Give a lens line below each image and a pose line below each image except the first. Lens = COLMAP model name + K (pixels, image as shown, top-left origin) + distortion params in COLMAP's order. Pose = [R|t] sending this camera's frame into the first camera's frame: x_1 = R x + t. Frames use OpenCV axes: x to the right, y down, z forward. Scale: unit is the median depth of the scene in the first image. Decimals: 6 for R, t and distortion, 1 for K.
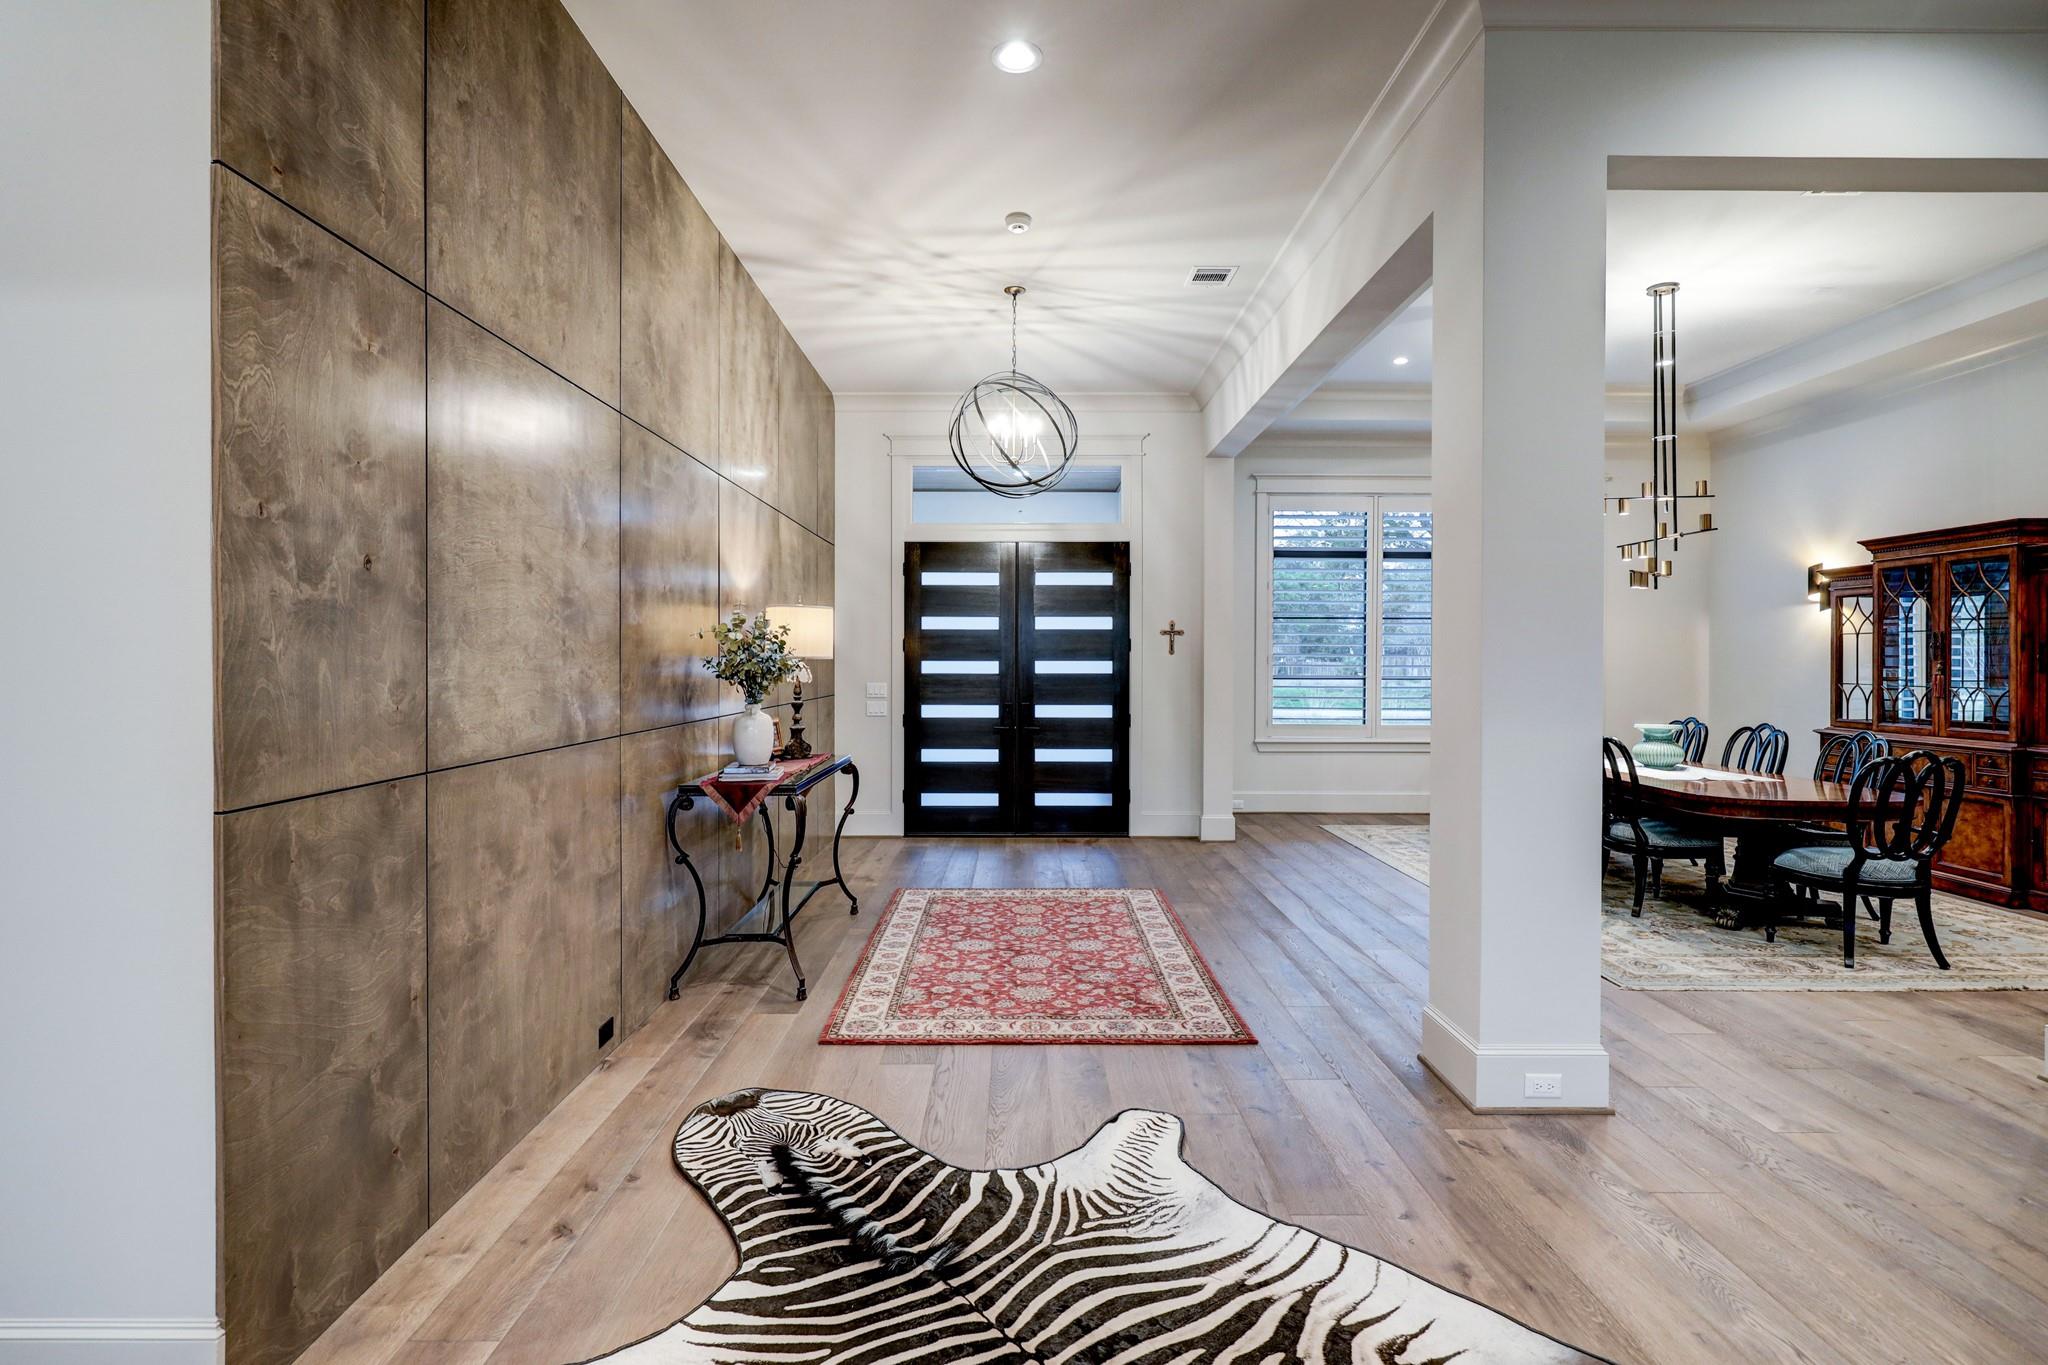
lens RADIAL K [[987.8, 0, 1024.0], [0, 987.8, 682.5], [0, 0, 1]] dist [-0.000648, 0.000113]
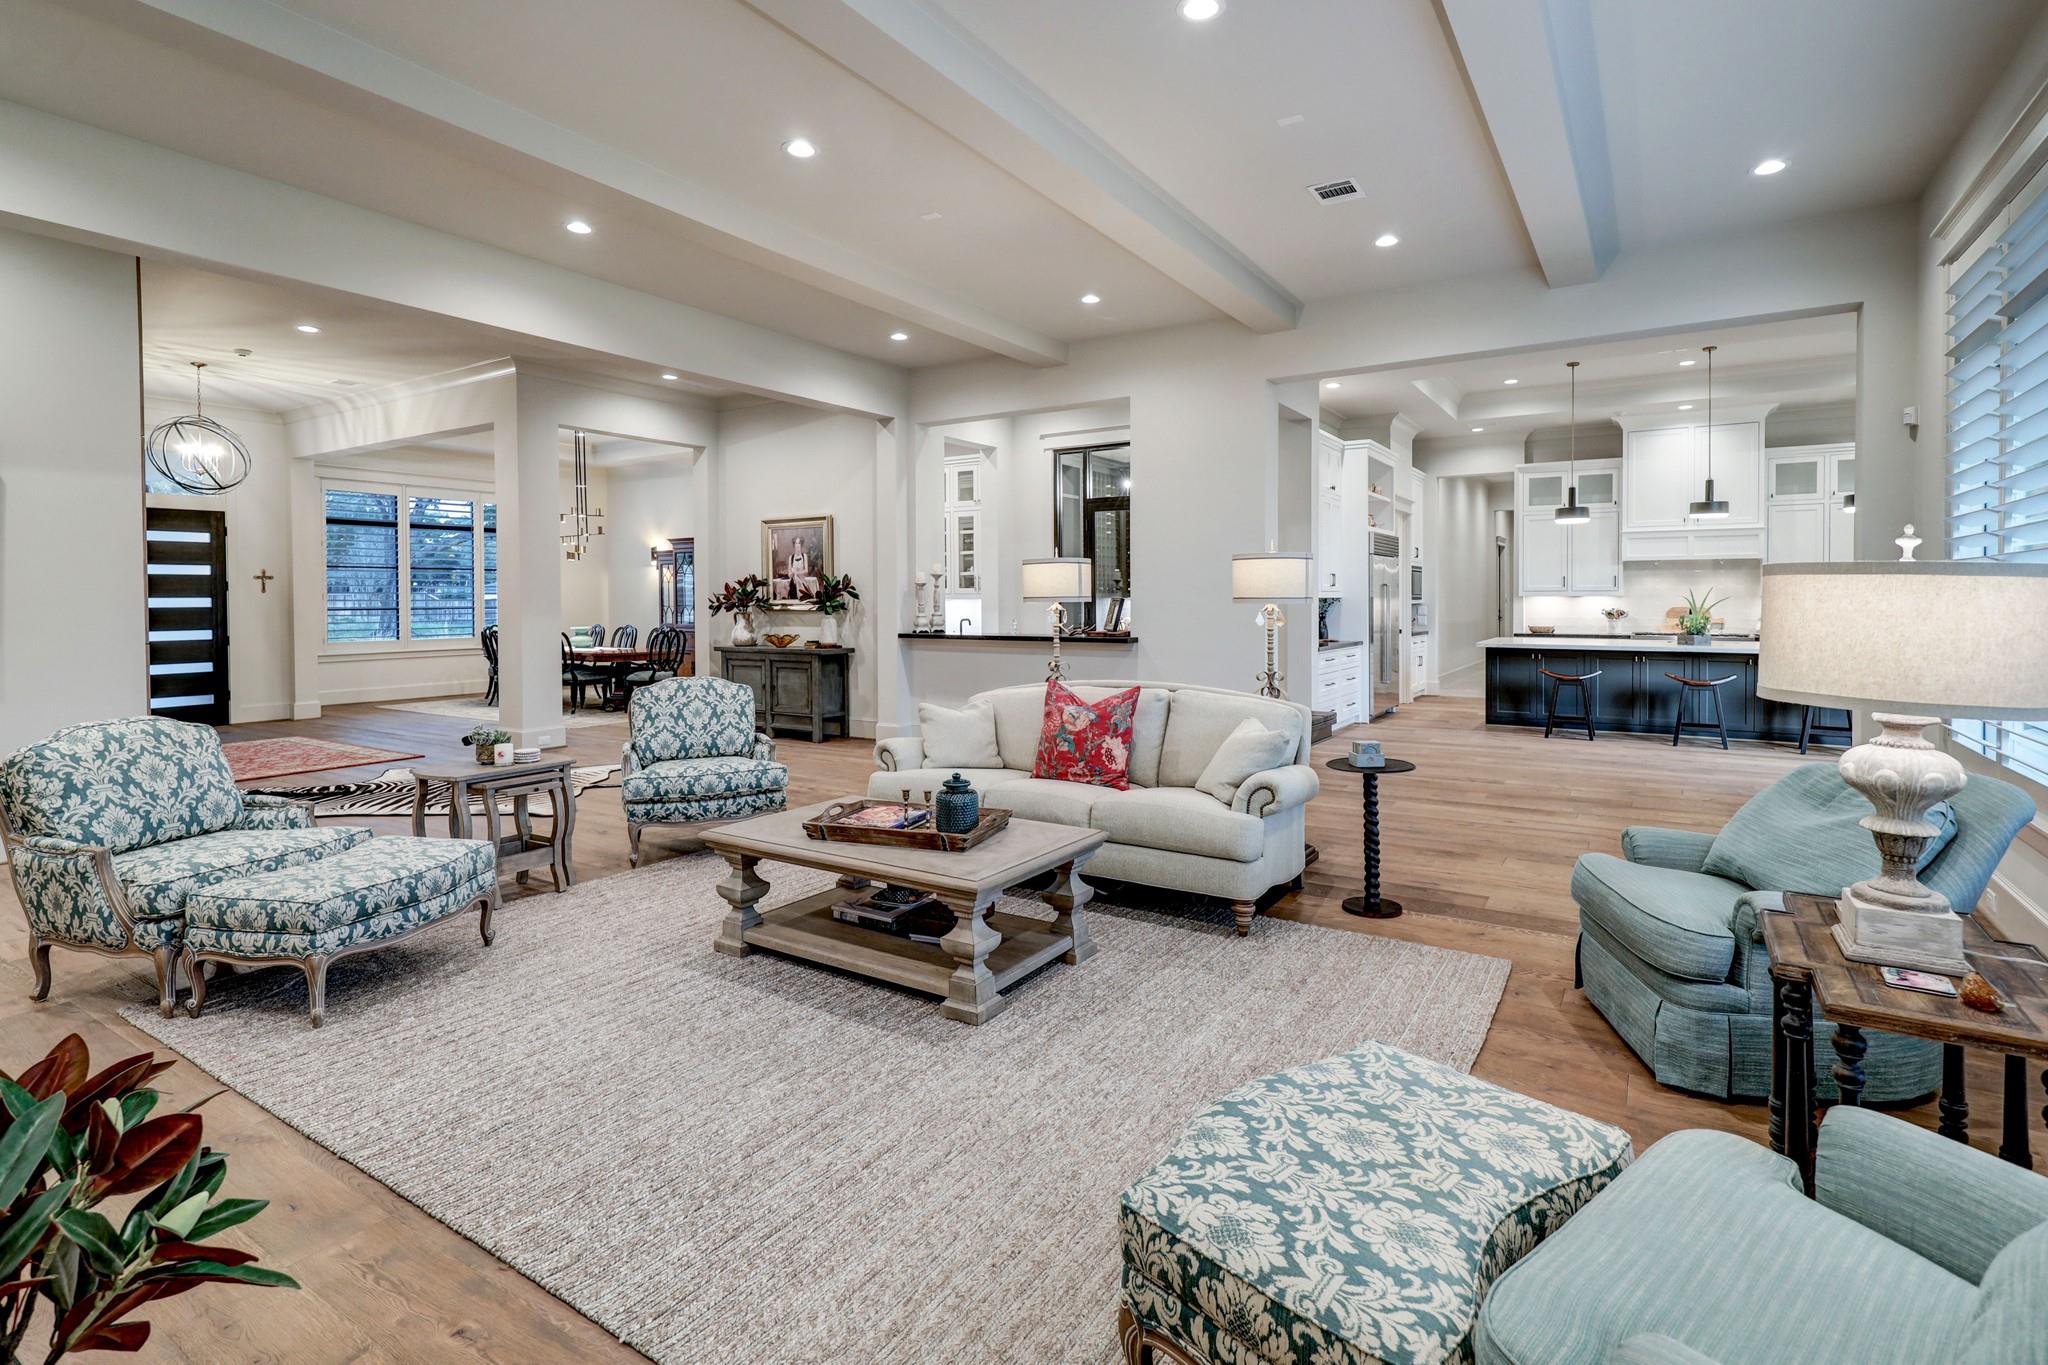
lens RADIAL K [[982.3, 0, 1029.7], [0, 982.3, 607.1], [0, 0, 1]] dist [0.001661, 0.000321]
pose [[0.547032, -0.014683, 0.836983, -0.759312], [0.023899, 0.999713, 0.001917, 0.027730], [-0.836771, 0.018954, 0.547225, -1.224460]]
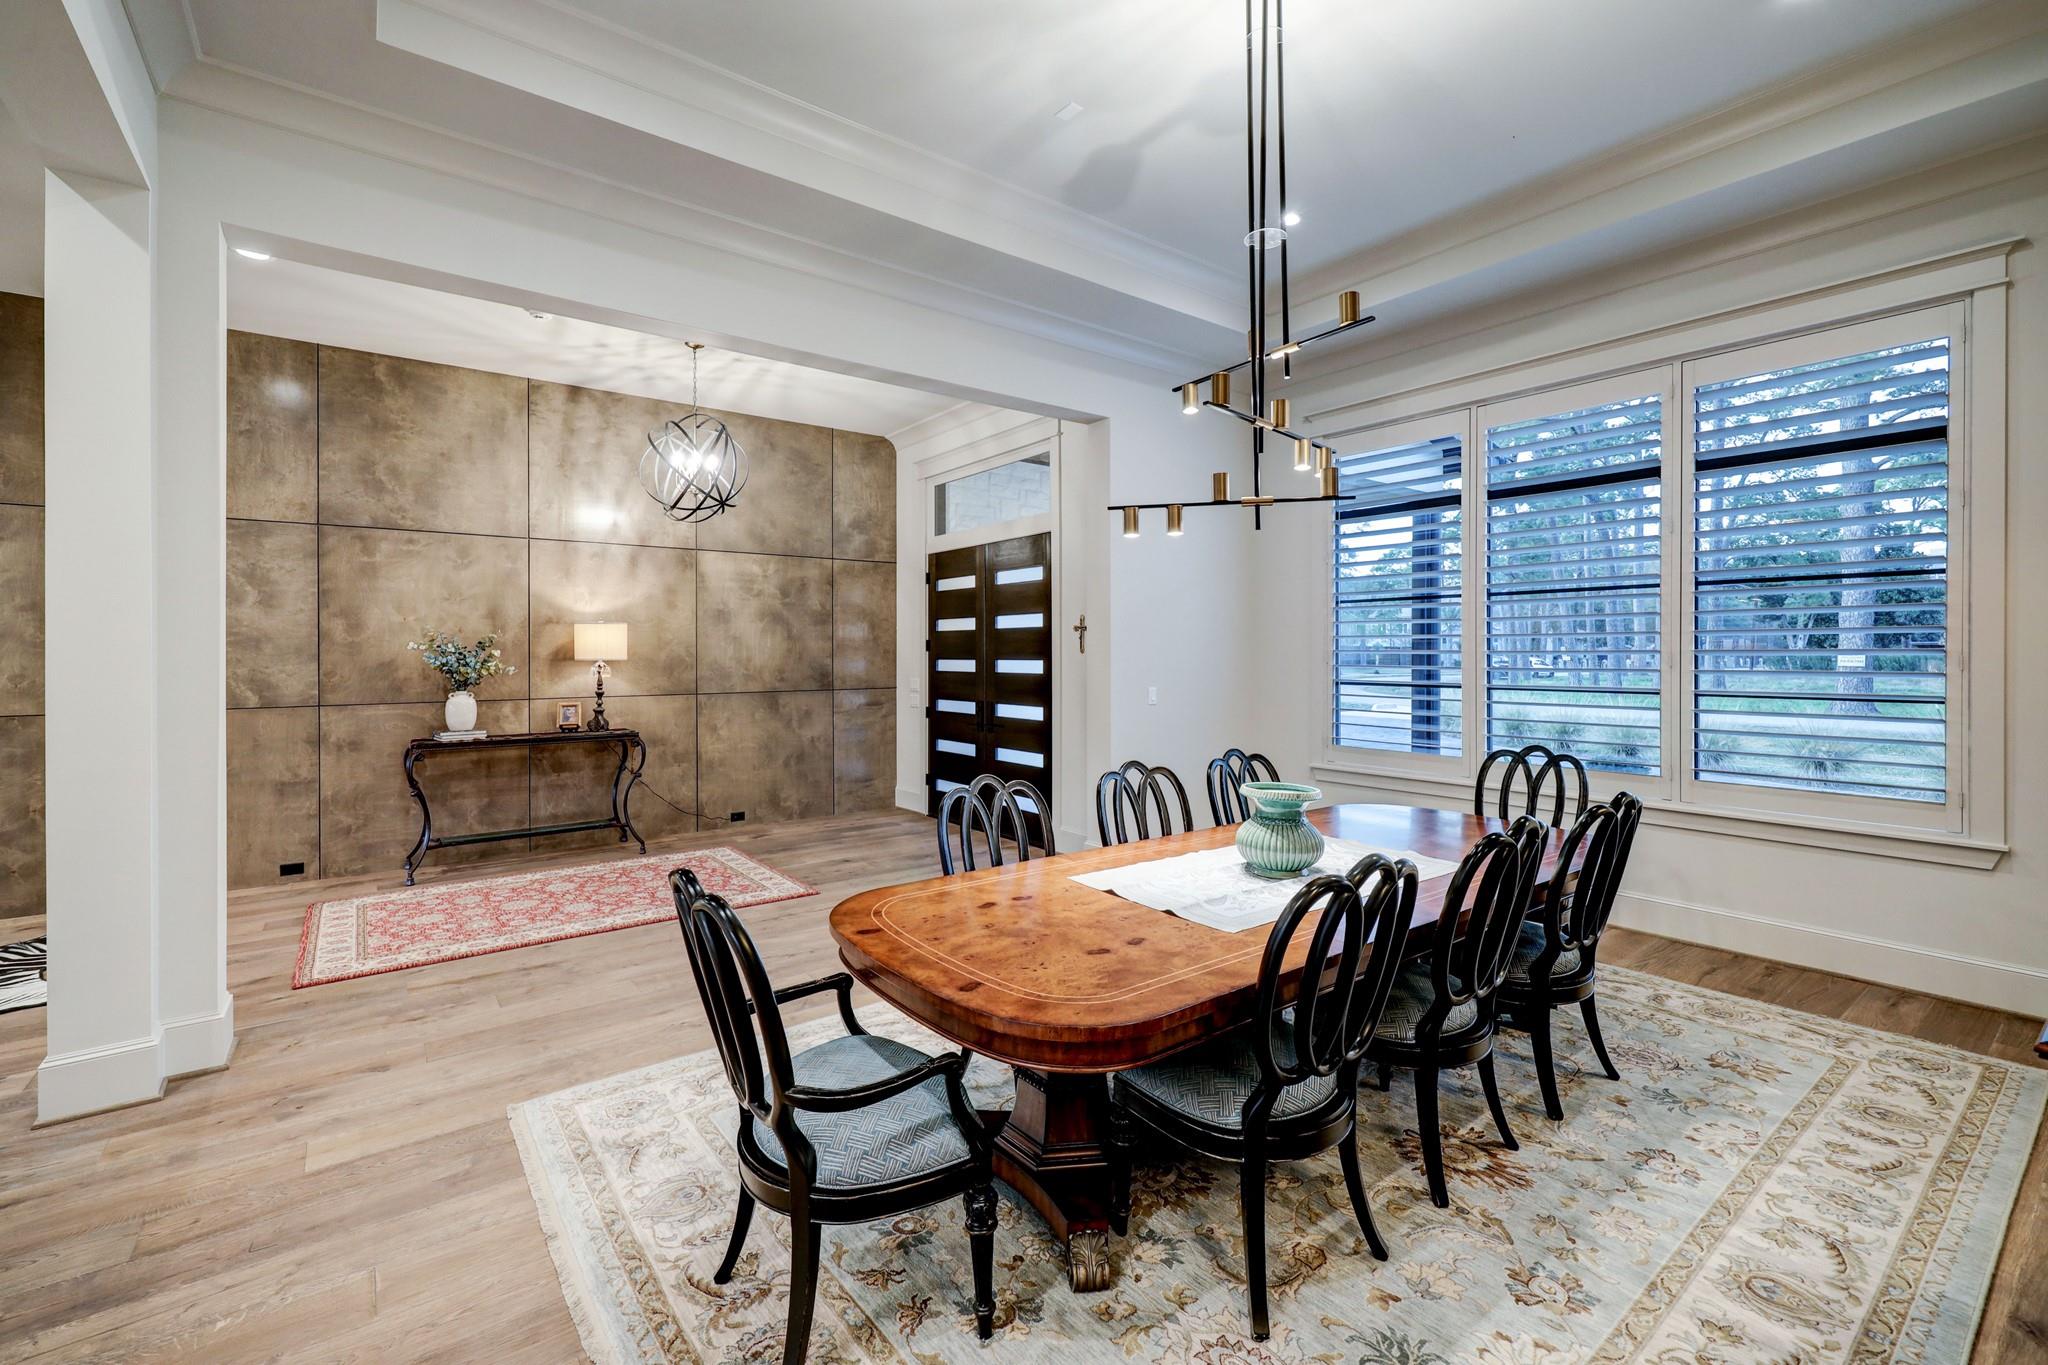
lens RADIAL K [[868.5, 0, 1023.4], [0, 868.5, 666.2], [0, 0, 1]] dist [0.010284, -0.000033]
pose [[0.594667, 0.007690, -0.803935, 1.302028], [-0.013009, 0.999915, -0.000059, -0.027881], [0.803867, 0.010493, 0.594717, 0.874801]]
